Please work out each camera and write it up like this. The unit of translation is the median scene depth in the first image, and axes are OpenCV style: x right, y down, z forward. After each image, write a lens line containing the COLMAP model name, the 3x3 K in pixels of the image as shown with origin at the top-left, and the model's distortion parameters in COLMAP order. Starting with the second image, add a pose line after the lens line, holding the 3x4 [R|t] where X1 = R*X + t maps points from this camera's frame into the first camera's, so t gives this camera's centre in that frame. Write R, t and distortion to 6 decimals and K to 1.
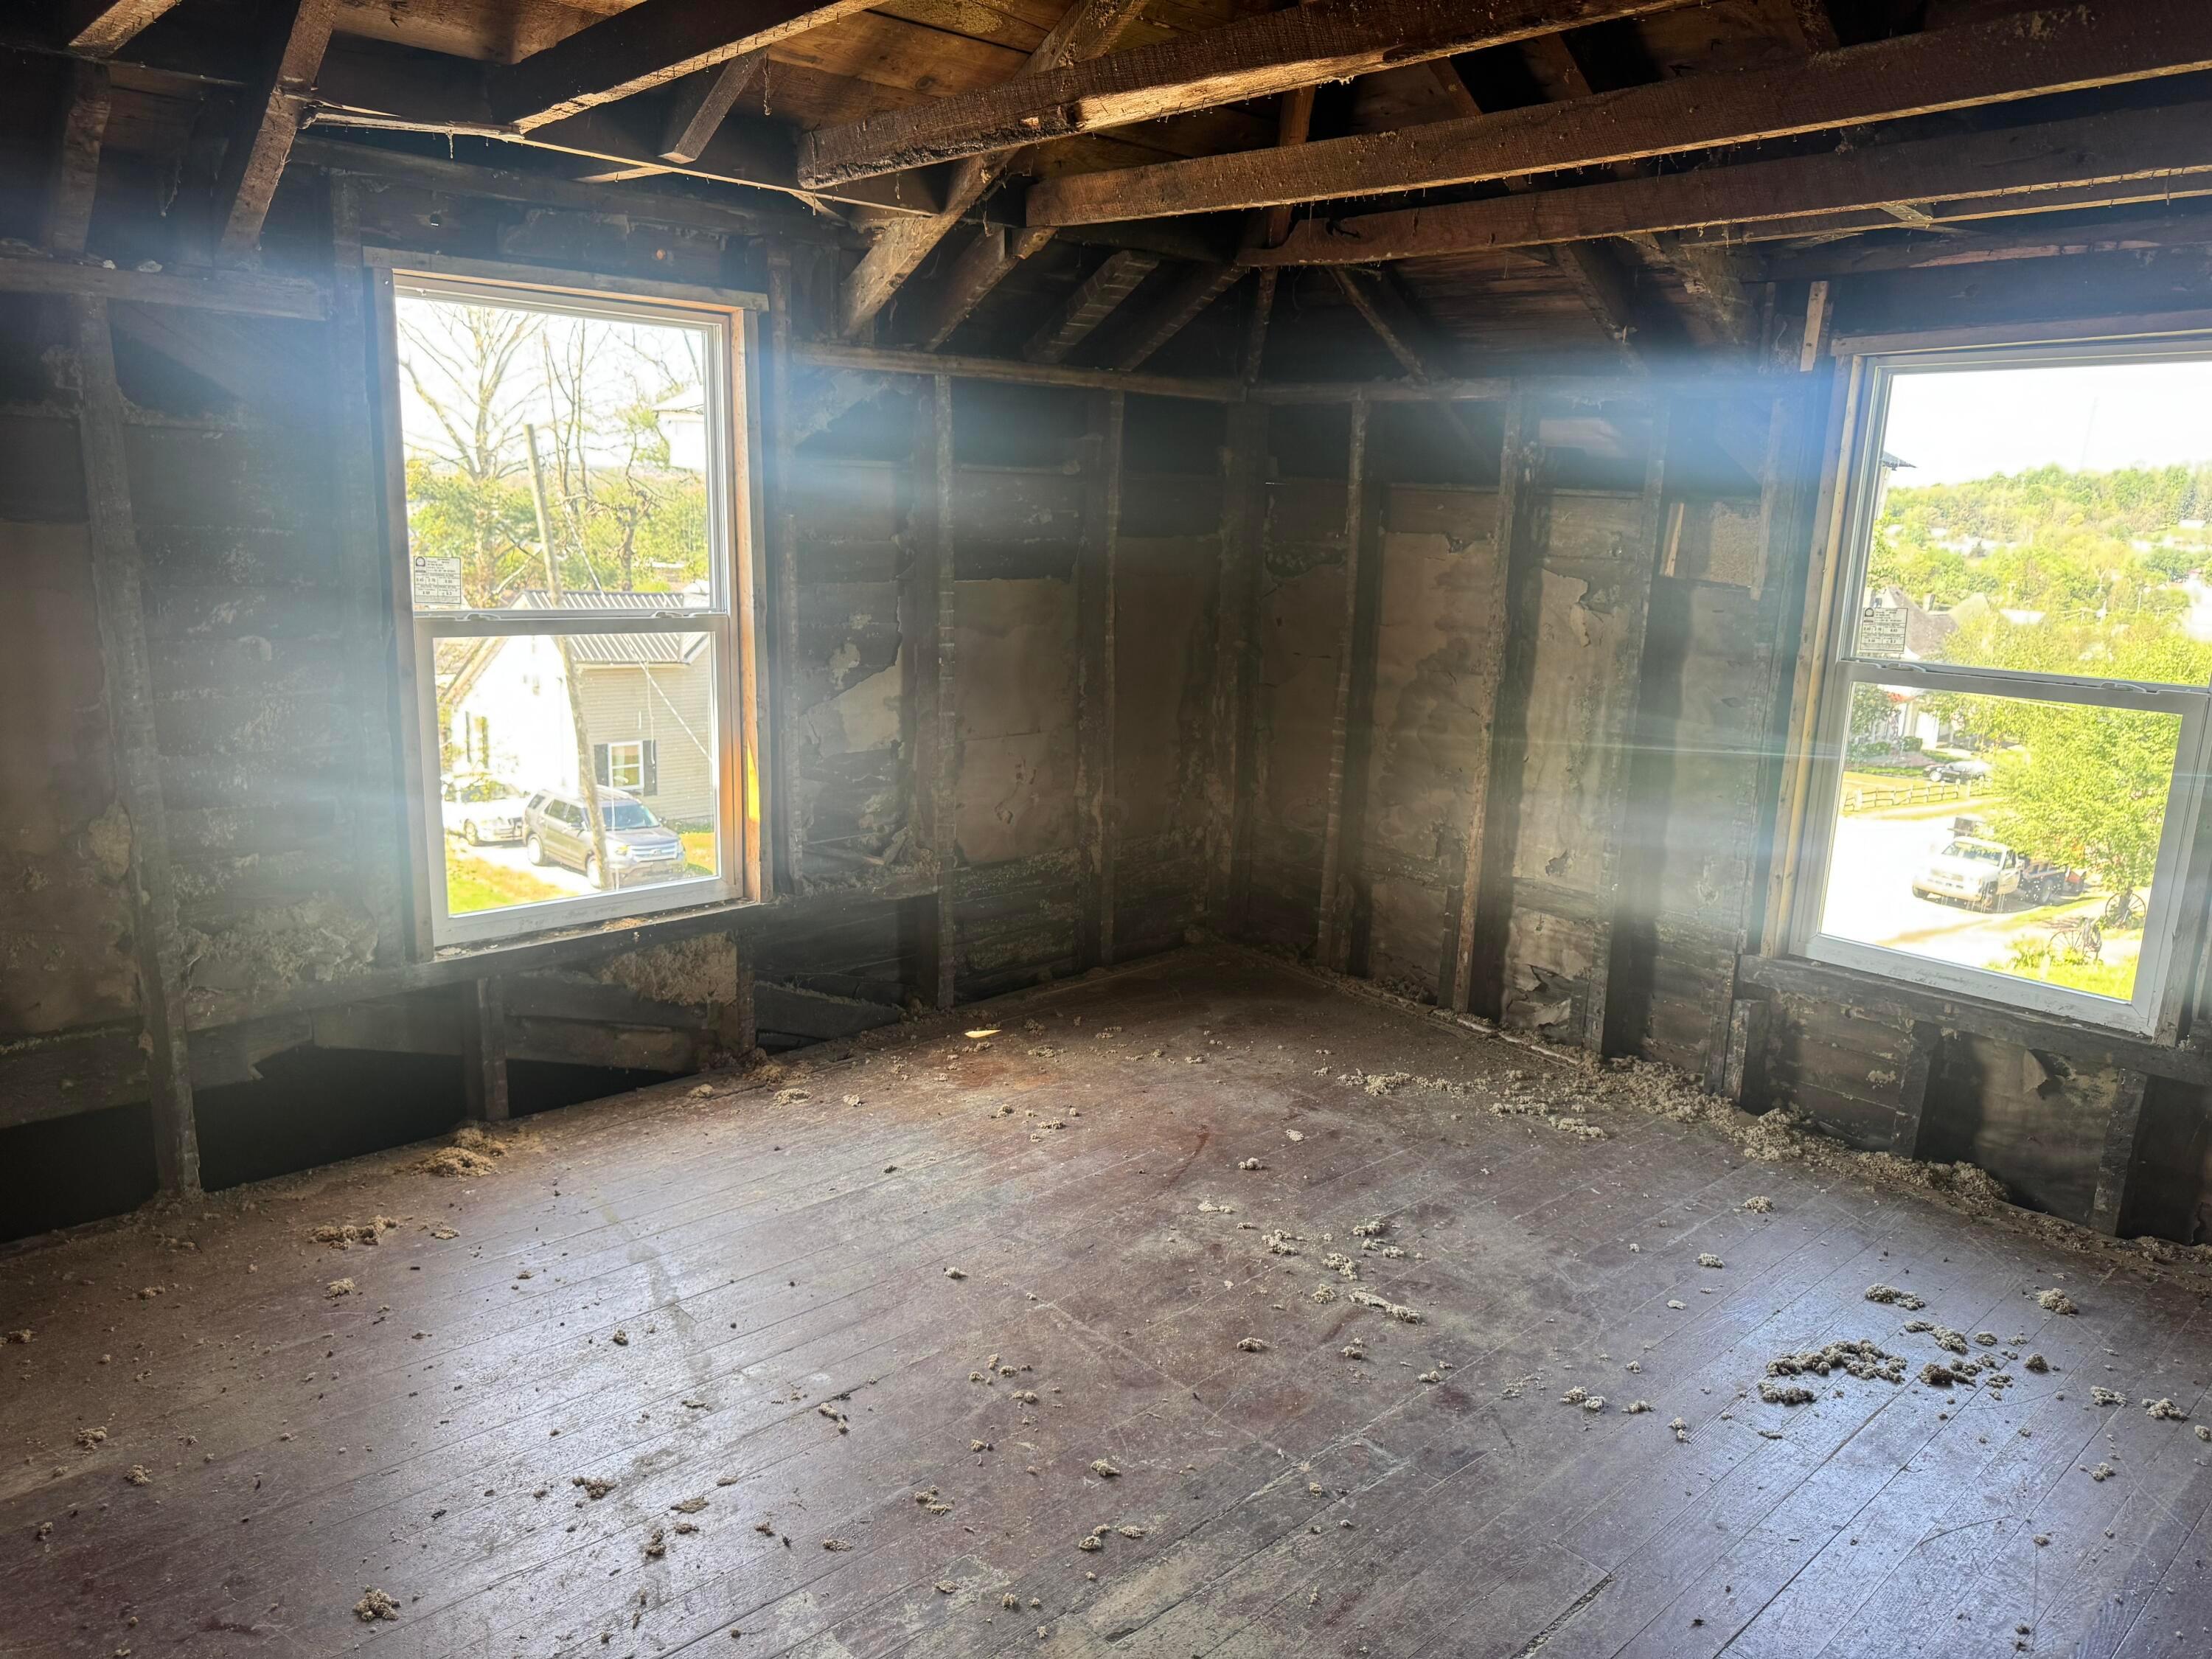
lens RADIAL K [[1538.7, 0, 1092.2], [0, 1538.7, 813.6], [0, 0, 1]] dist [0.034721, -0.038601]
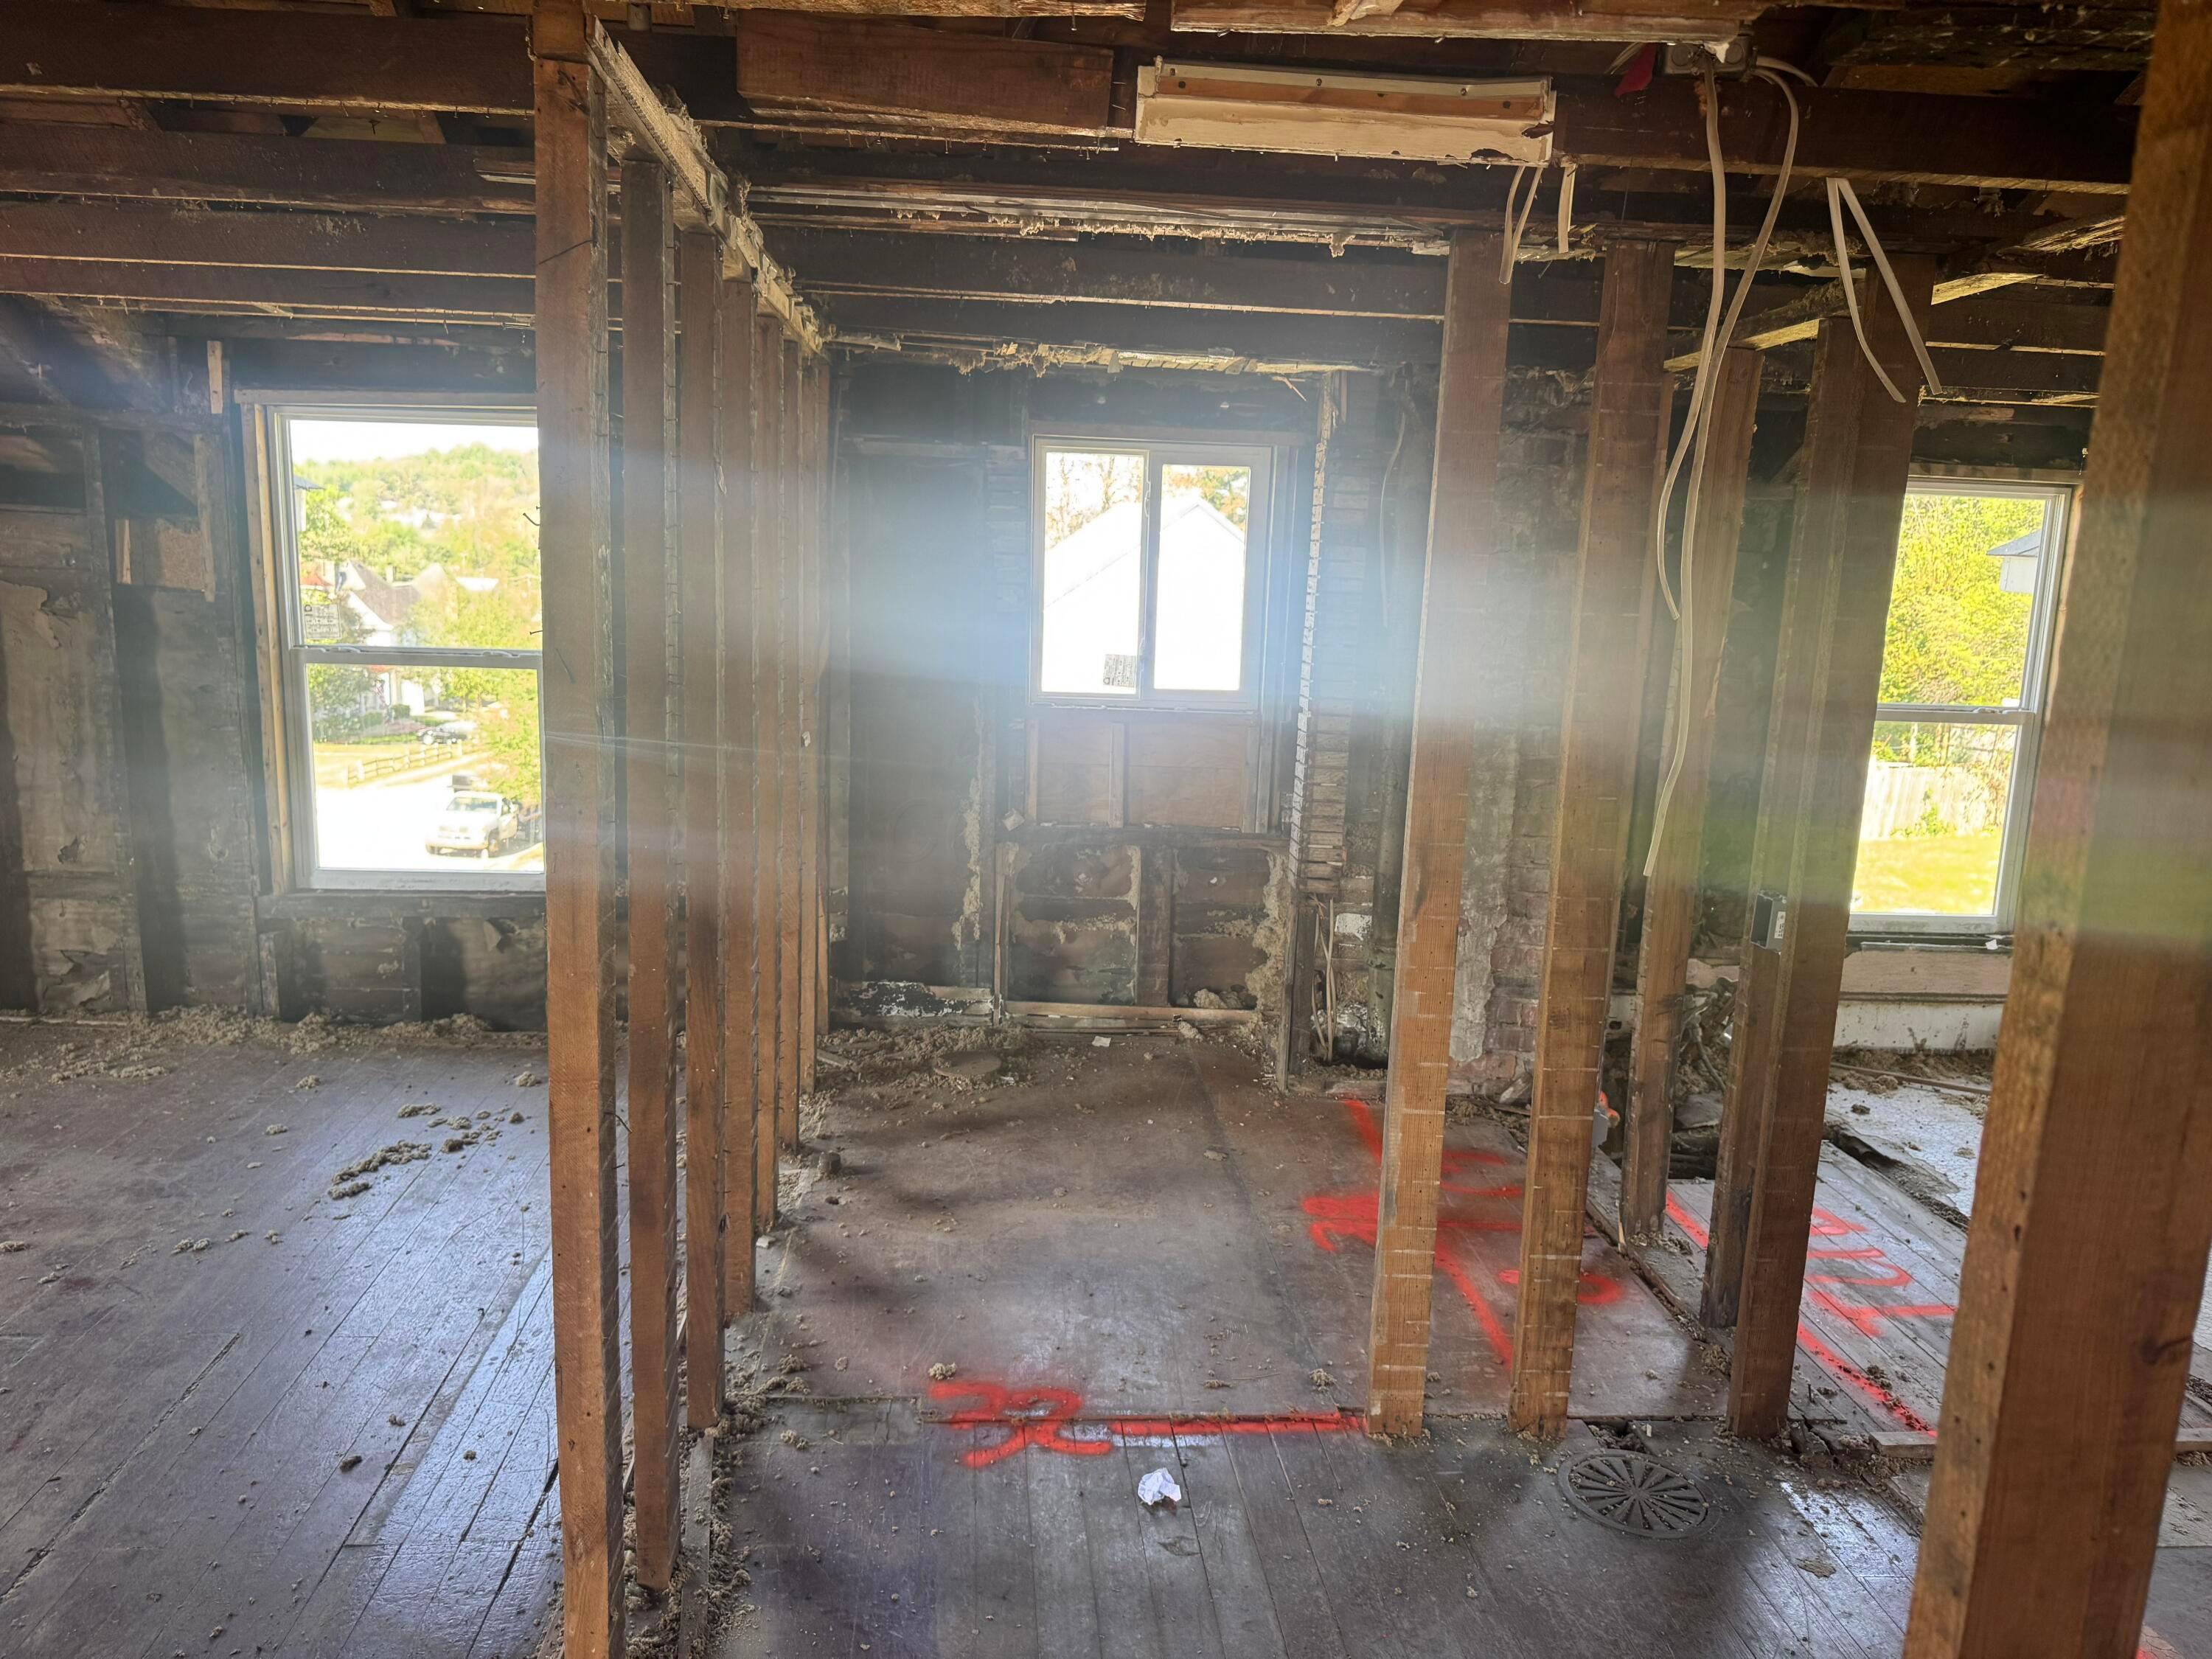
lens RADIAL K [[1538.7, 0, 1095.7], [0, 1538.7, 827.2], [0, 0, 1]] dist [0.034721, -0.038601]
pose [[0.610835, -0.163602, 0.774671, -0.109043], [0.144012, 0.985056, 0.094478, 0.018076], [-0.778551, 0.053852, 0.625267, -0.268954]]
